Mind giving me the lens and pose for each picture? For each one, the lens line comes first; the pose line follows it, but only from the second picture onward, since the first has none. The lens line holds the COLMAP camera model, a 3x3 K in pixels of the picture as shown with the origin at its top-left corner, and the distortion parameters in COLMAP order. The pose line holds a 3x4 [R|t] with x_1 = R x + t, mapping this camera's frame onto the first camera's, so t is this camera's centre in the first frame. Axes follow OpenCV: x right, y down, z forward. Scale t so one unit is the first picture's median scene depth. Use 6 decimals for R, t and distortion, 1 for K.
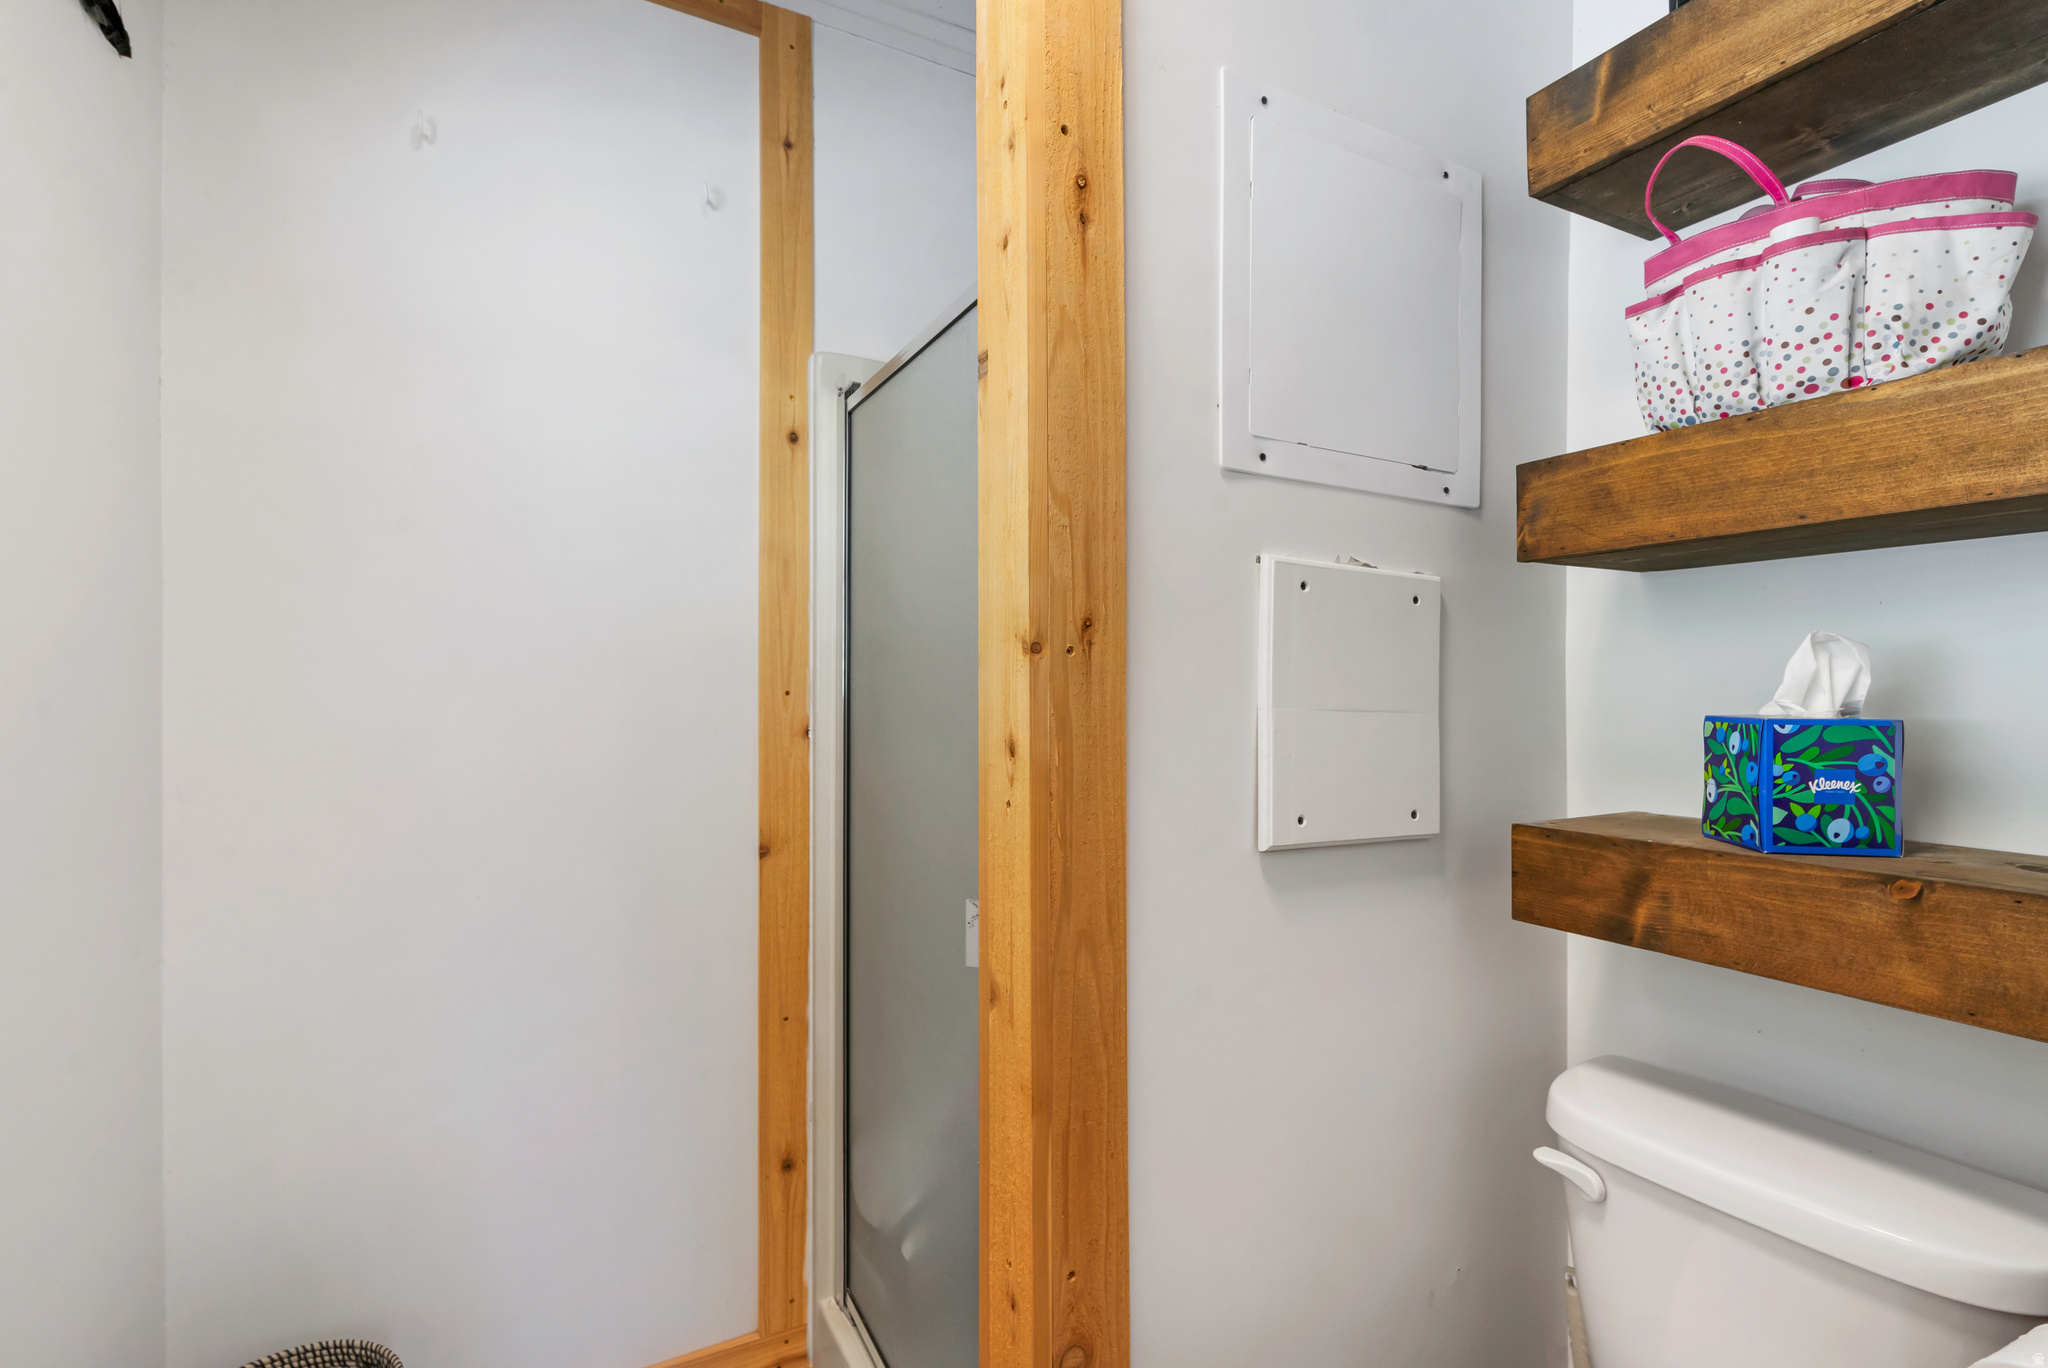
lens RADIAL K [[932.2, 0, 1011.3], [0, 932.2, 690.7], [0, 0, 1]] dist [-0.000314, 0.001059]
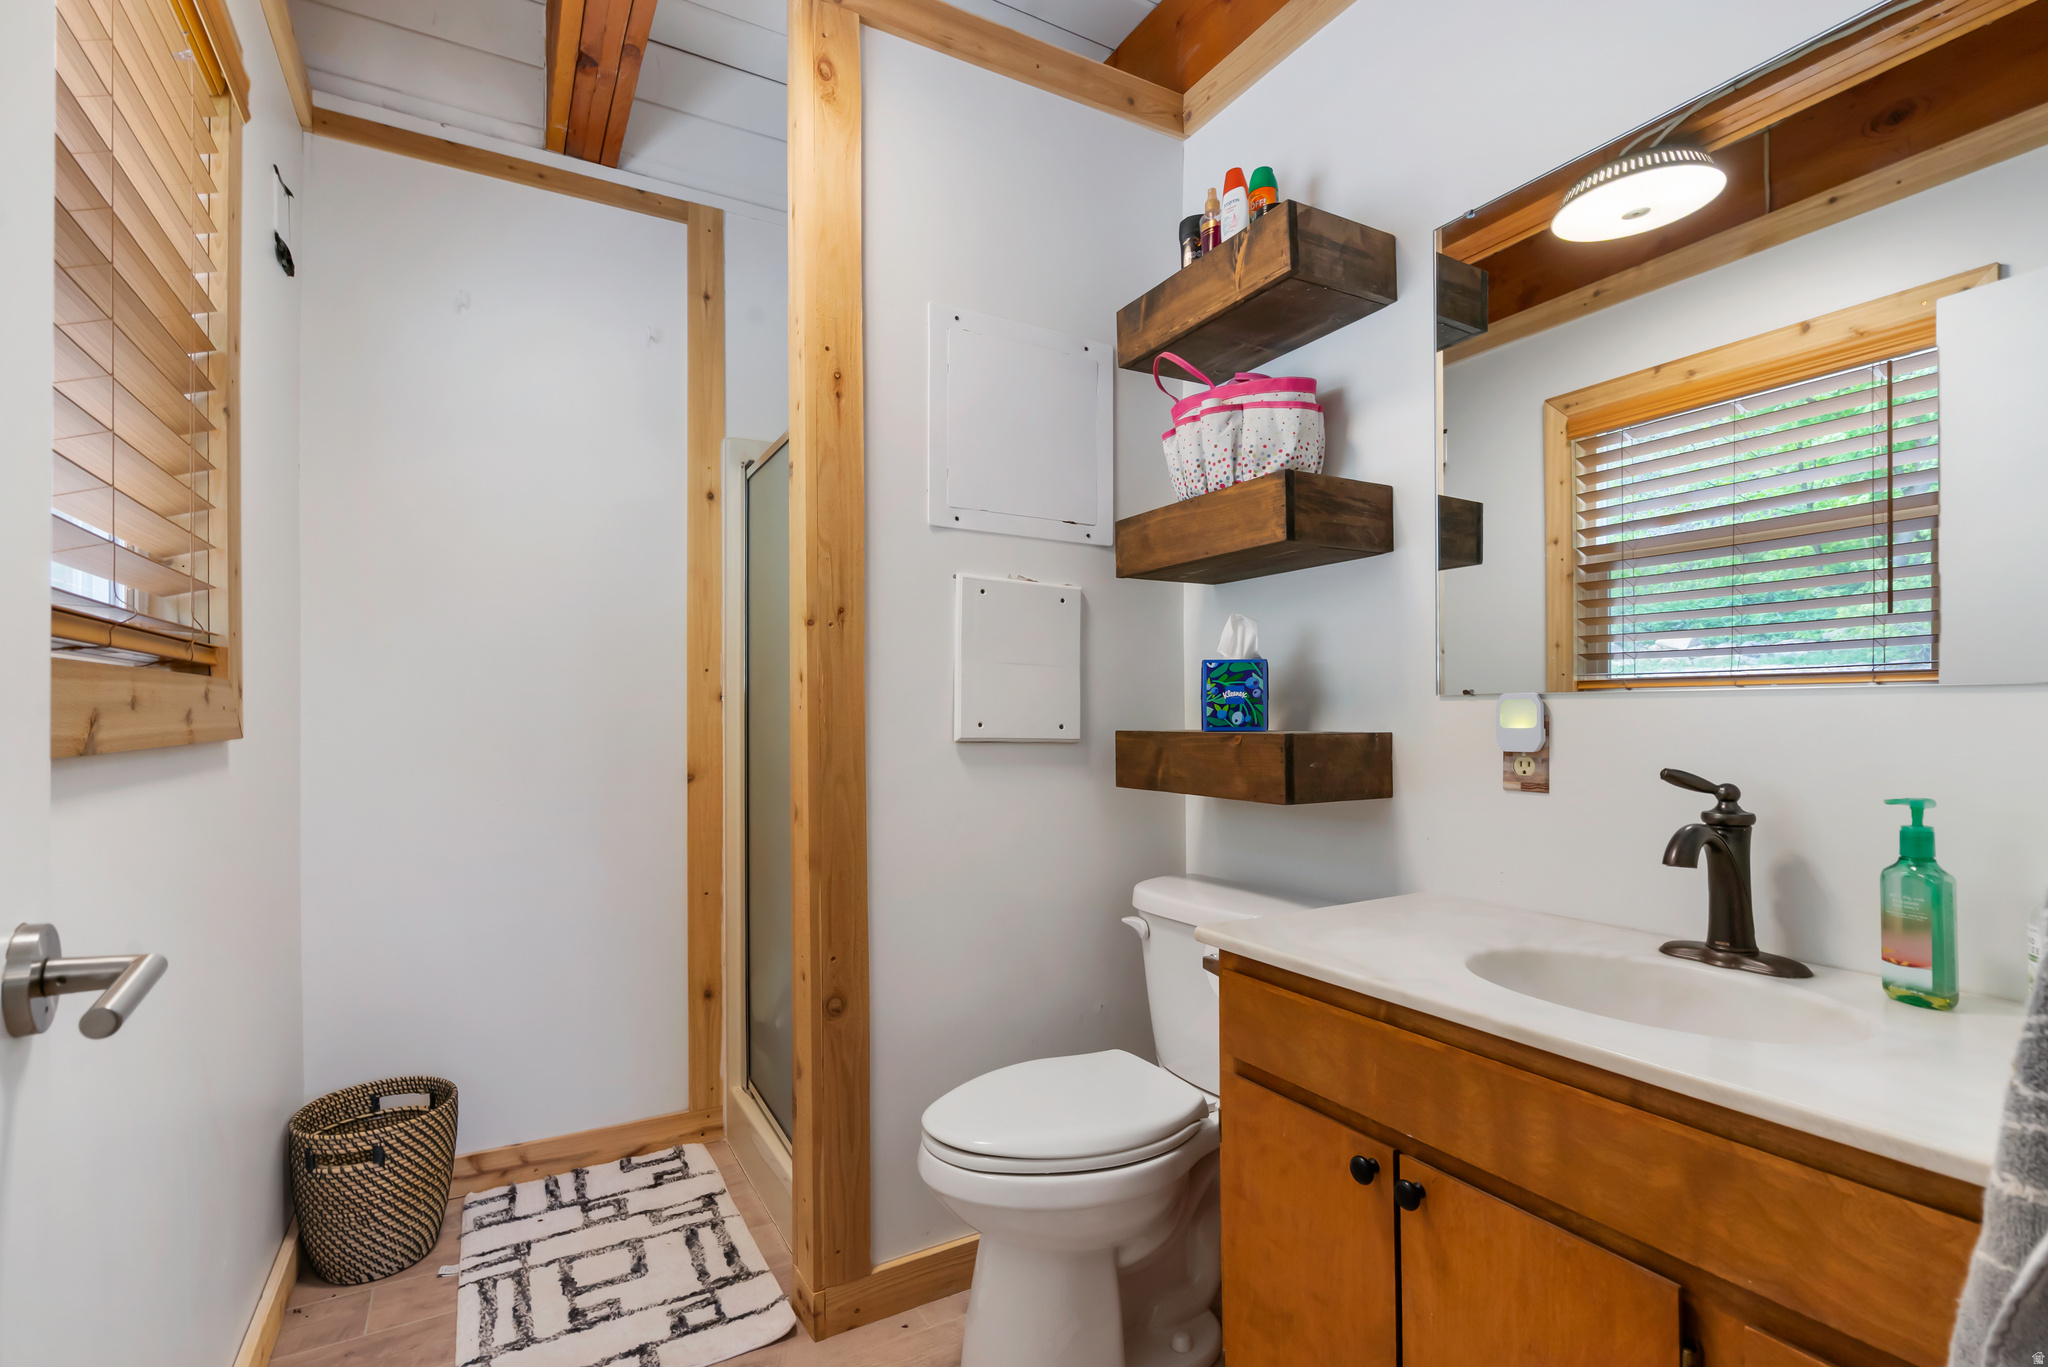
lens RADIAL K [[930.4, 0, 1012.5], [0, 930.4, 708.4], [0, 0, 1]] dist [-0.006054, 0.000433]
pose [[0.999685, -0.004825, 0.024621, 0.368382], [0.005004, 0.999961, -0.007243, 0.136430], [-0.024585, 0.007364, 0.999671, -0.851634]]
